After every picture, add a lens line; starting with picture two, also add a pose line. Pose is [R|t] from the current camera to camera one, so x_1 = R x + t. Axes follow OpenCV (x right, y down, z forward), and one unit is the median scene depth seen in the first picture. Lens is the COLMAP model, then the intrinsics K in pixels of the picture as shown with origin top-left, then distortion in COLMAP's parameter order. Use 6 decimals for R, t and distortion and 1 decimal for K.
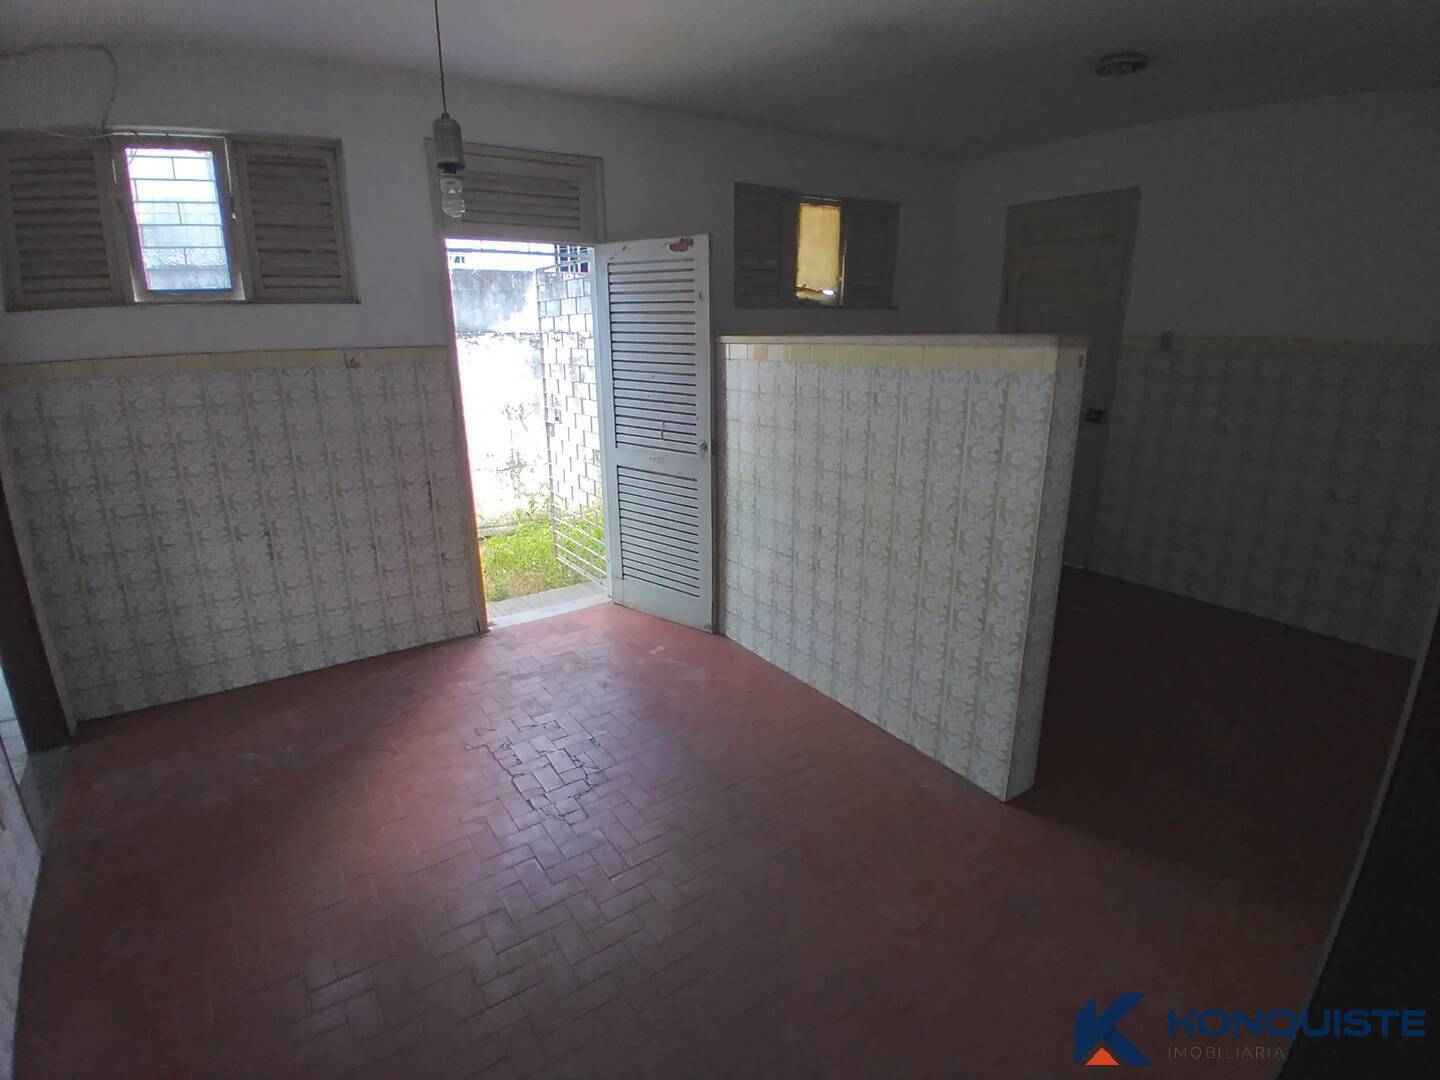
lens RADIAL K [[720.2, 0, 729.4], [0, 720.2, 535.2], [0, 0, 1]] dist [0.023686, -0.053778]
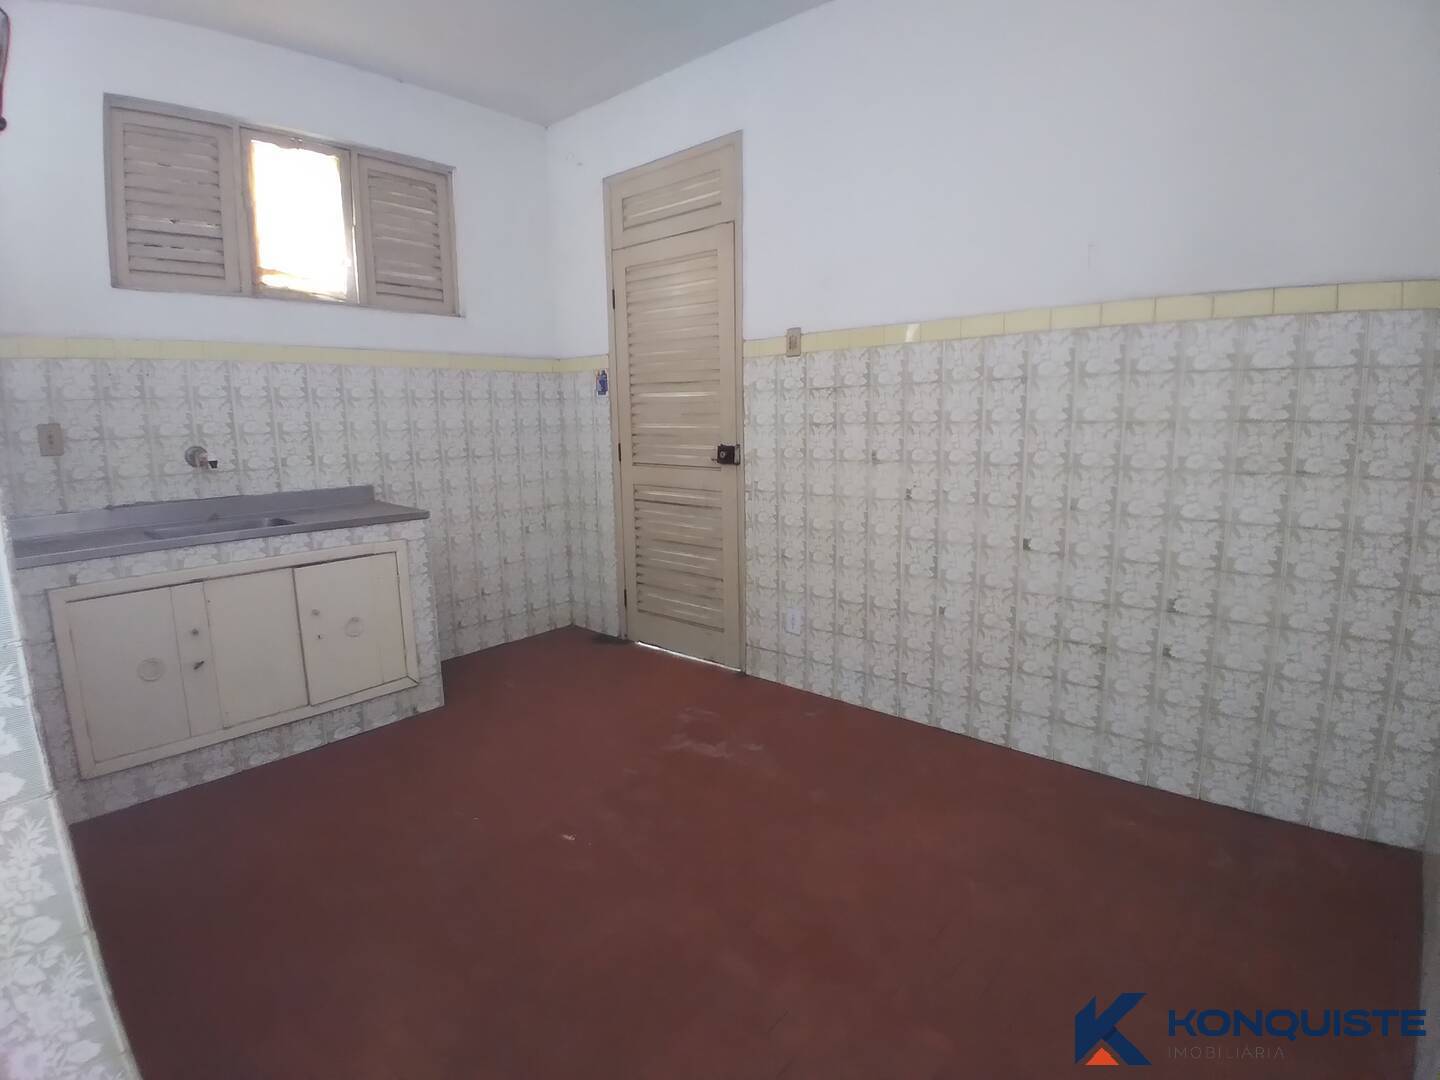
lens RADIAL K [[719.5, 0, 714.4], [0, 719.5, 535.4], [0, 0, 1]] dist [0.017235, -0.053900]
pose [[0.972015, -0.045184, 0.230534, 0.450195], [0.071168, 0.991851, -0.105670, -0.018914], [-0.223881, 0.119119, 0.967310, 0.454245]]
